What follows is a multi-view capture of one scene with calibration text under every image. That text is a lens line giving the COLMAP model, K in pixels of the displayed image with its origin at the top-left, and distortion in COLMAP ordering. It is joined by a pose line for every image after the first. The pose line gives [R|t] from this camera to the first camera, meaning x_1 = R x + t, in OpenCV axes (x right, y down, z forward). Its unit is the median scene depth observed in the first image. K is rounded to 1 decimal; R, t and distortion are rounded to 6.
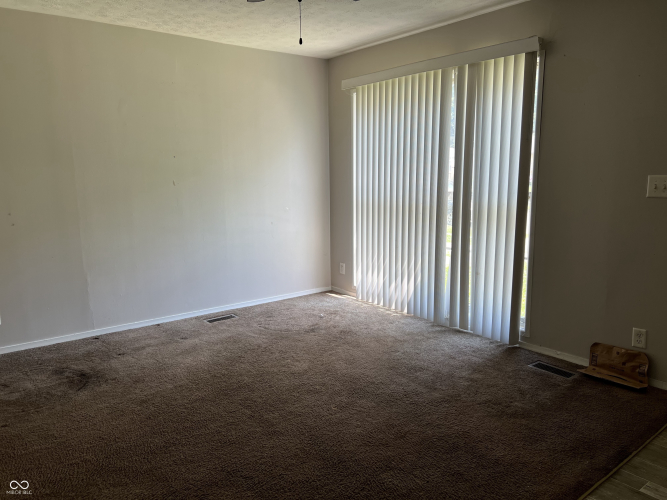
lens RADIAL K [[501.9, 0, 334.4], [0, 501.9, 250.6], [0, 0, 1]] dist [0.013110, 0.000143]
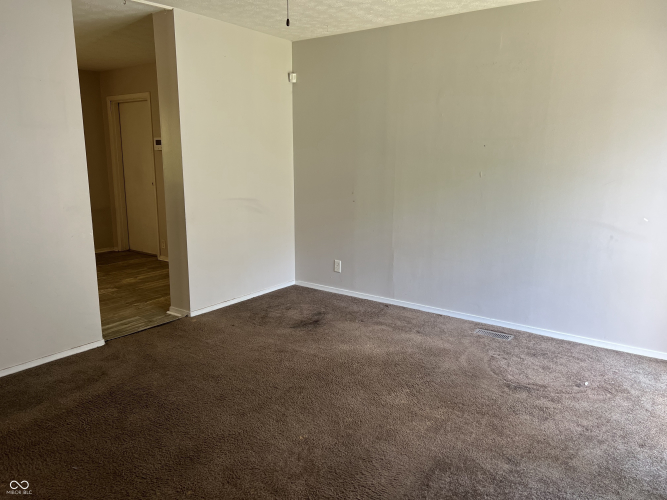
lens RADIAL K [[501.9, 0, 334.4], [0, 501.9, 249.1], [0, 0, 1]] dist [0.013110, 0.000143]
pose [[0.261597, 0.188874, -0.946516, 0.537792], [-0.159320, 0.975664, 0.150658, -0.102398], [0.951937, 0.111387, 0.285322, 0.527633]]
